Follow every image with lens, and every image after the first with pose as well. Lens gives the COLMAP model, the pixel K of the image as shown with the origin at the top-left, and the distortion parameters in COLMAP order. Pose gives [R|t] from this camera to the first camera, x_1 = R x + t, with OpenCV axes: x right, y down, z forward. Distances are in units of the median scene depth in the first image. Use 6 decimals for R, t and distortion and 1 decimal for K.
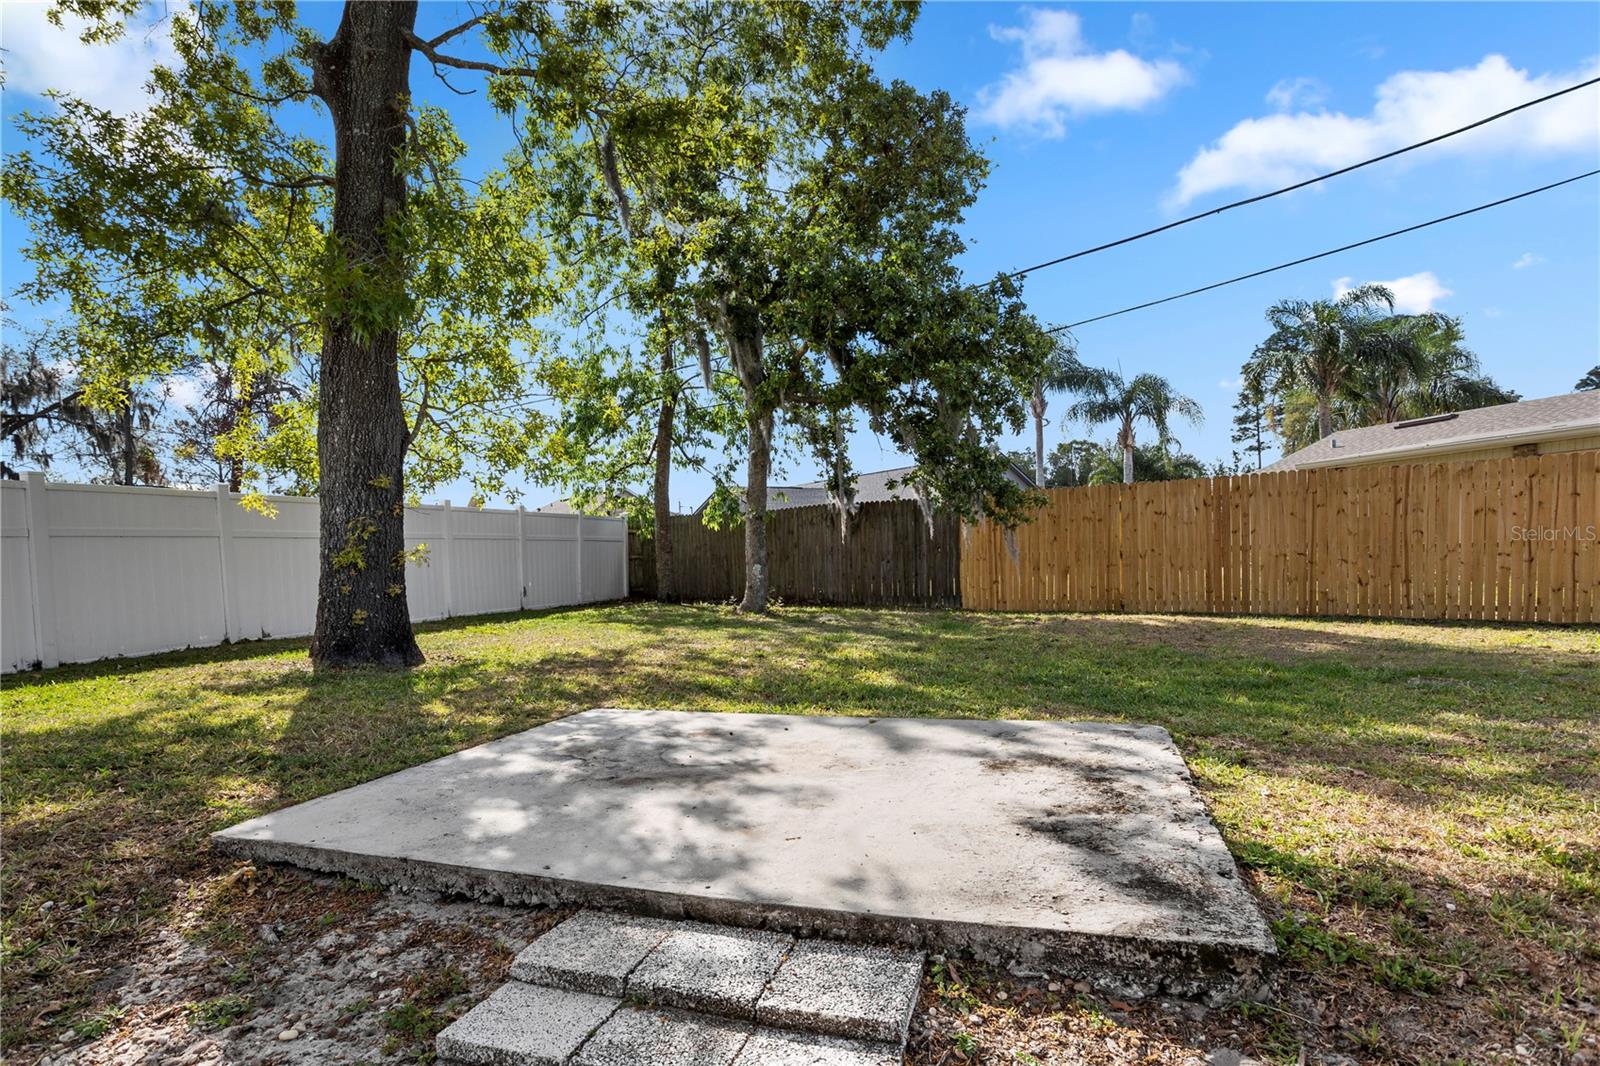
lens RADIAL K [[773.5, 0, 801.0], [0, 773.5, 516.6], [0, 0, 1]] dist [-0.050880, 0.034049]
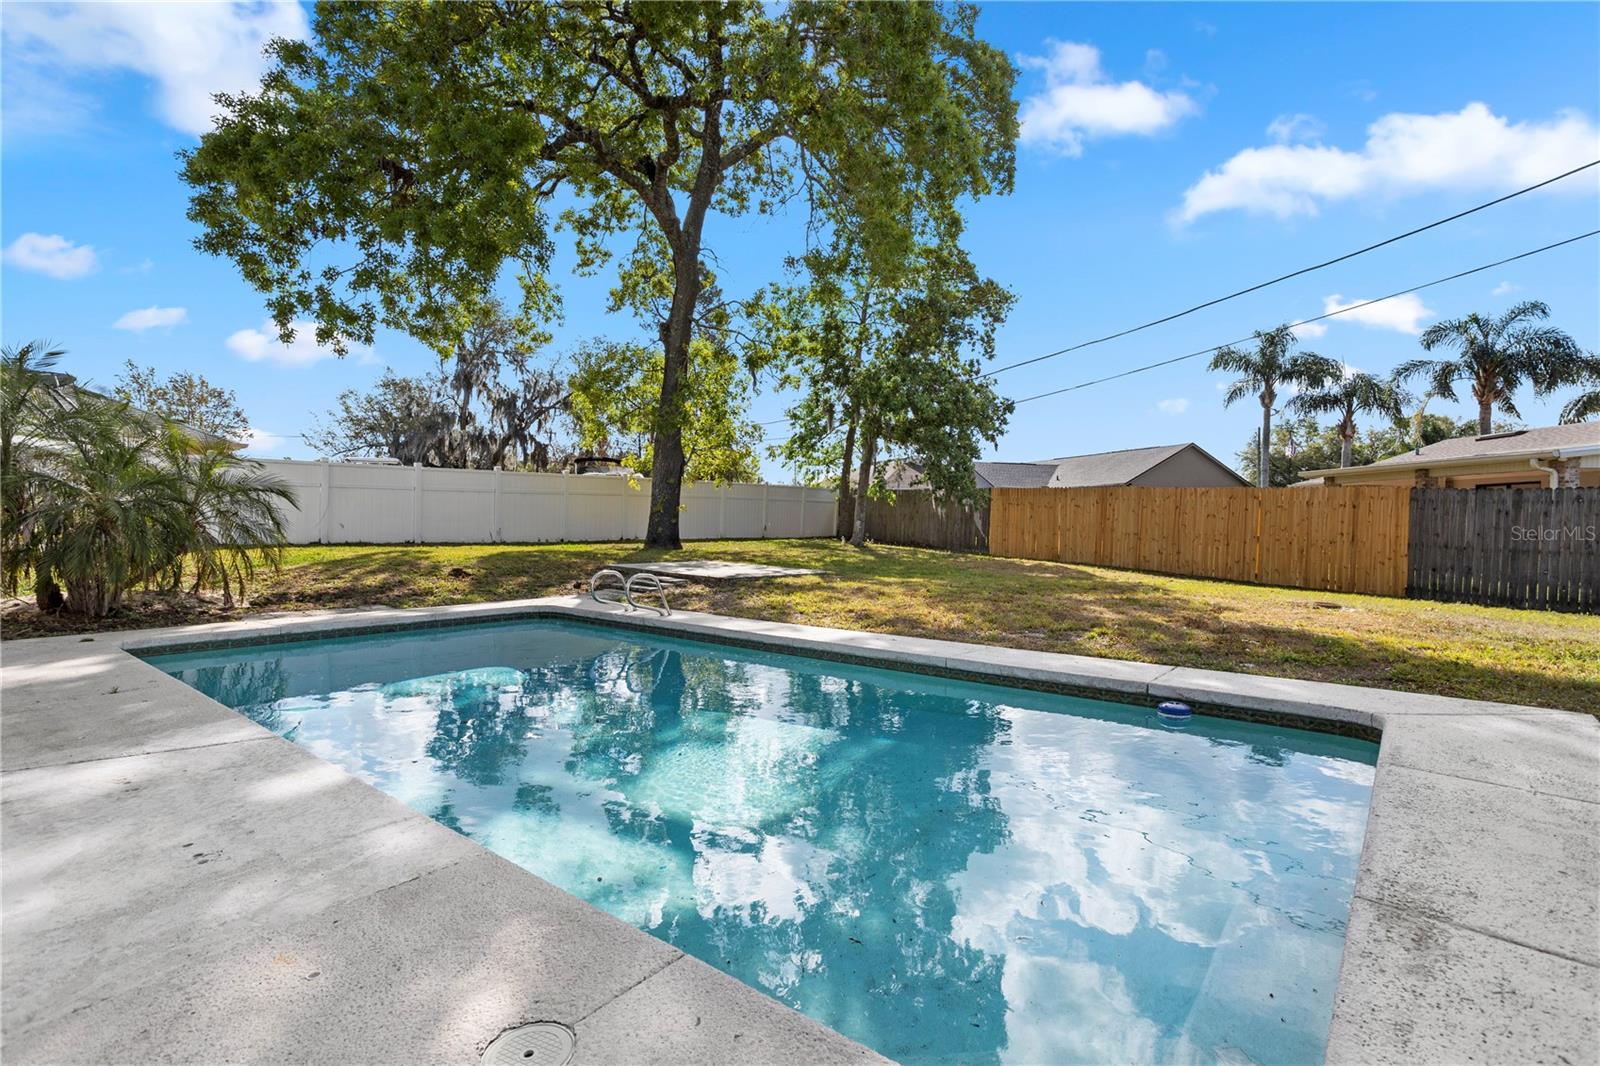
lens RADIAL K [[773.5, 0, 801.0], [0, 773.5, 516.6], [0, 0, 1]] dist [-0.050880, 0.034049]
pose [[0.898780, 0.058976, -0.434414, 0.215797], [-0.036087, 0.997500, 0.060758, -0.020564], [0.436911, -0.038931, 0.898662, -0.266699]]
